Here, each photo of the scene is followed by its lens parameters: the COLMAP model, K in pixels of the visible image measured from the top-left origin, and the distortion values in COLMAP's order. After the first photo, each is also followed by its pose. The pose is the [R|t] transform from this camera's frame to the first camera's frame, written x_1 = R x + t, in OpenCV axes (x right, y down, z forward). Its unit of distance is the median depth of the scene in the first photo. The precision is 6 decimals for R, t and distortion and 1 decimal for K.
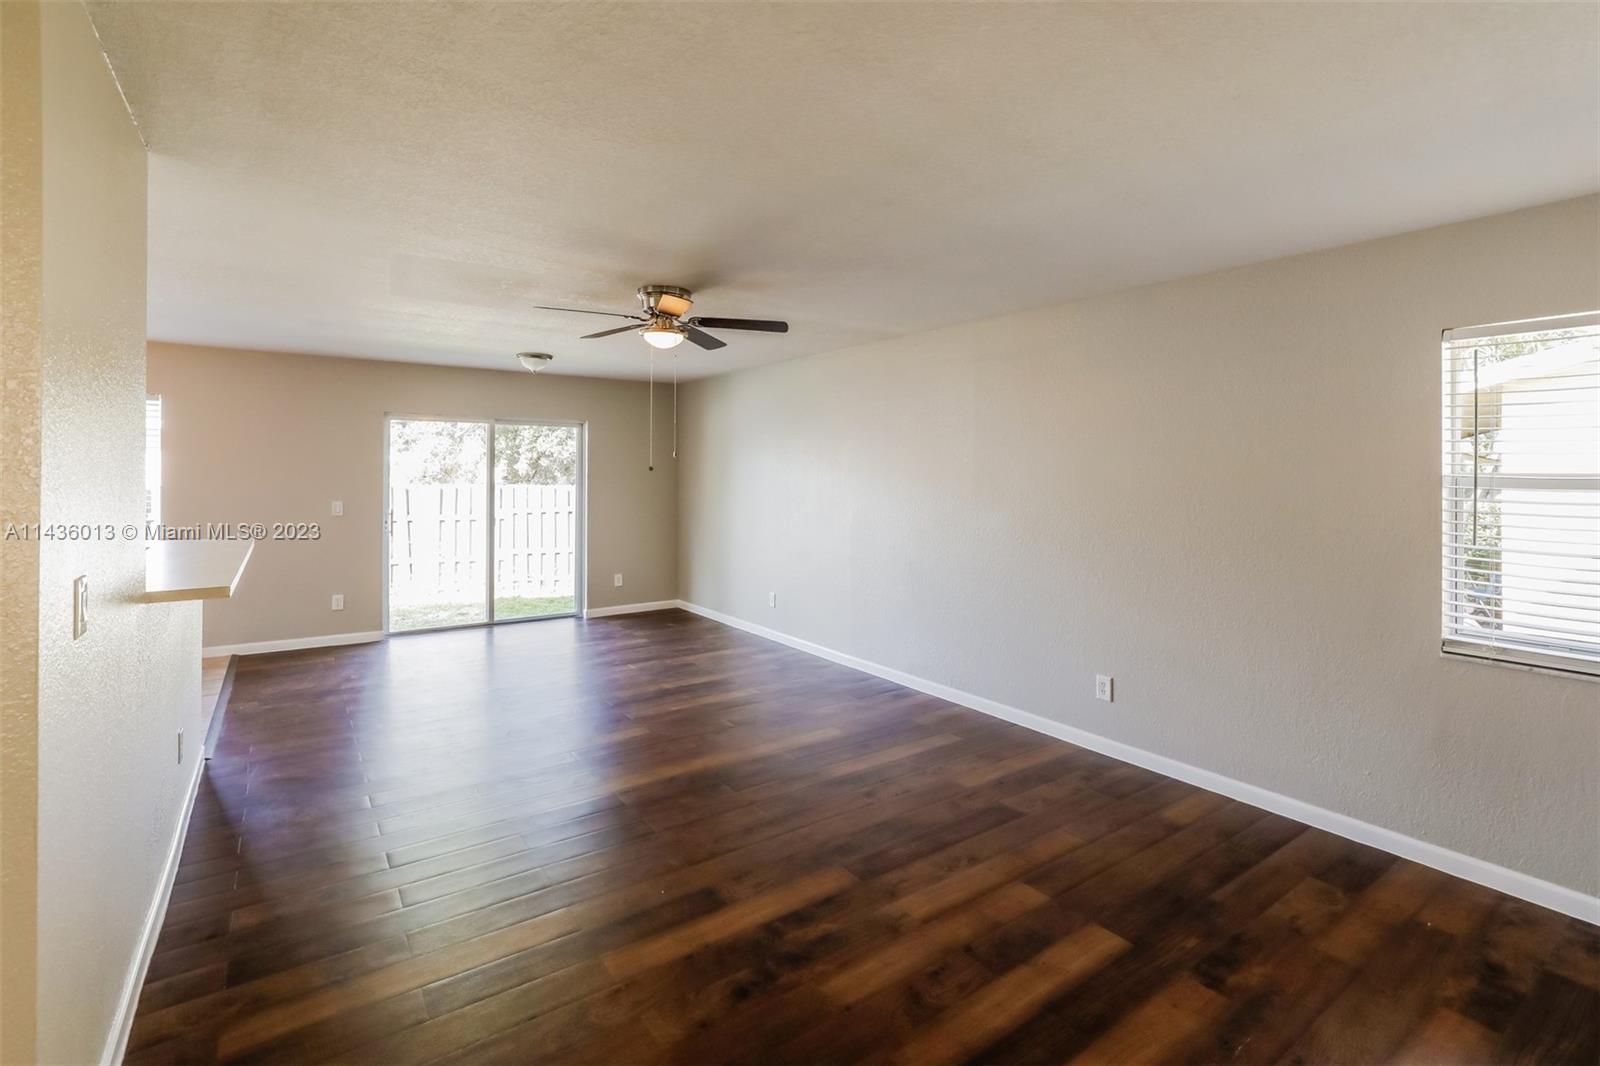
lens RADIAL K [[746.3, 0, 802.9], [0, 746.3, 454.1], [0, 0, 1]] dist [-0.003903, -0.000238]
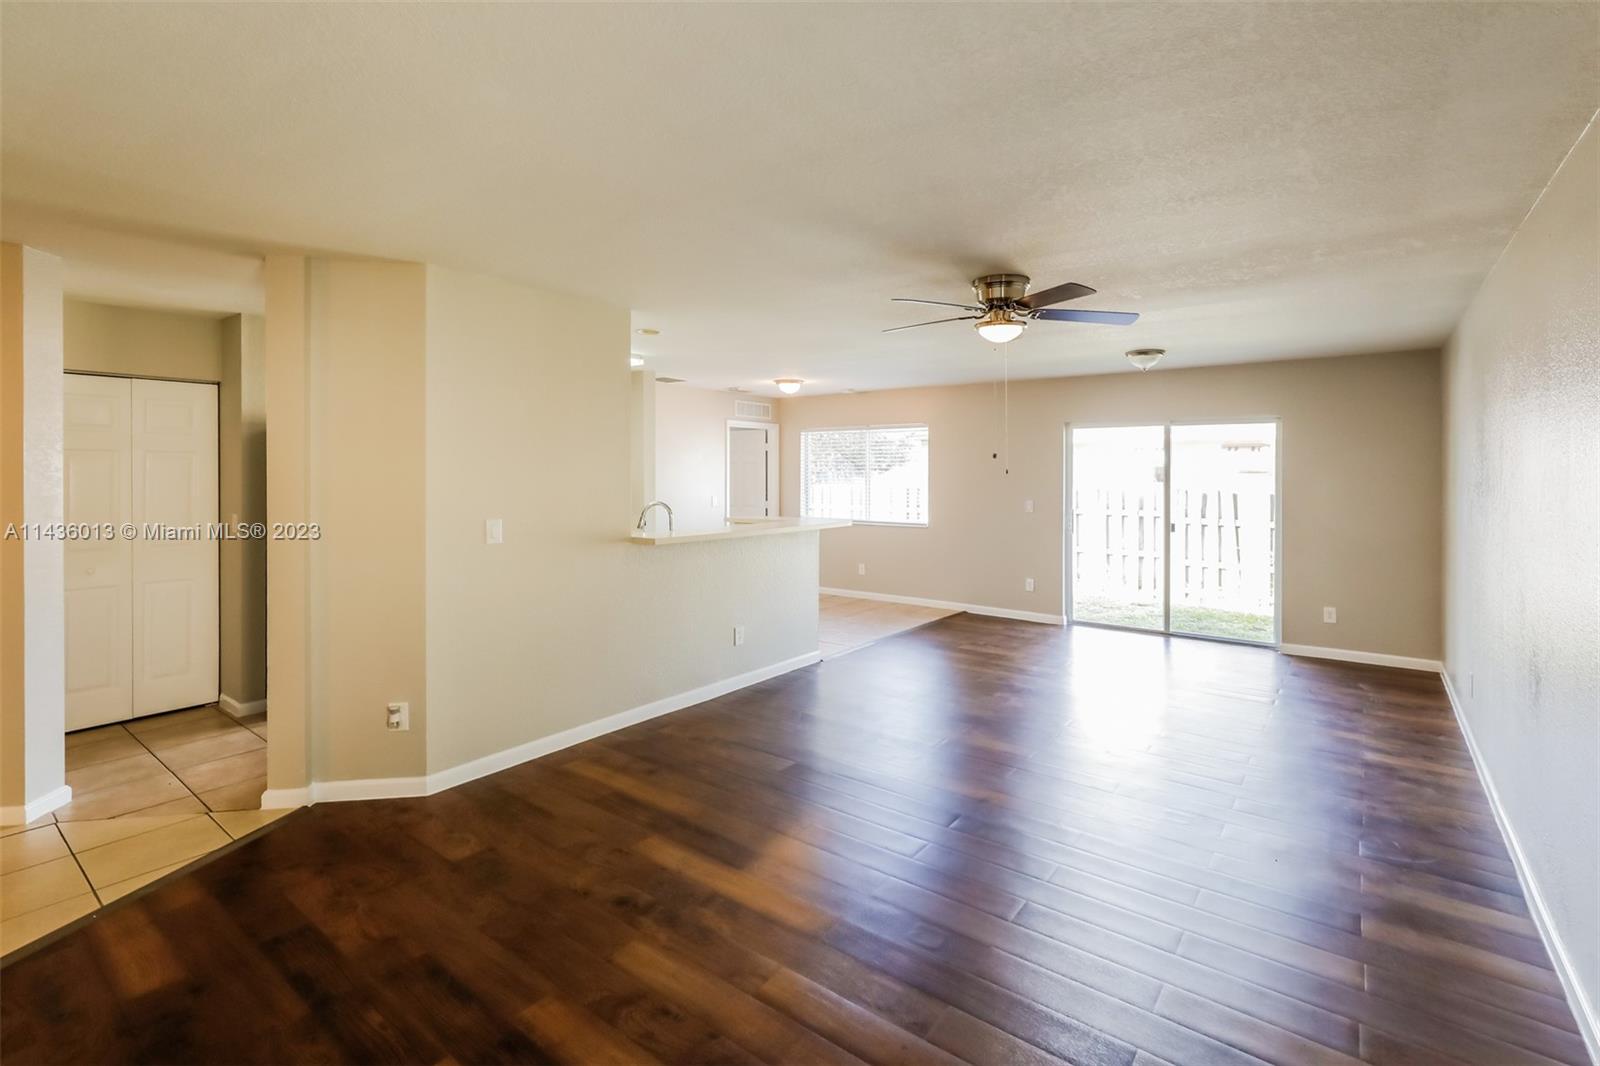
lens RADIAL K [[719.2, 0, 803.3], [0, 719.2, 469.0], [0, 0, 1]] dist [-0.014271, -0.000065]
pose [[0.309369, -0.002620, -0.950939, 0.369543], [0.015019, 0.999885, 0.002131, 0.007109], [0.950824, -0.014941, 0.309373, 0.307809]]
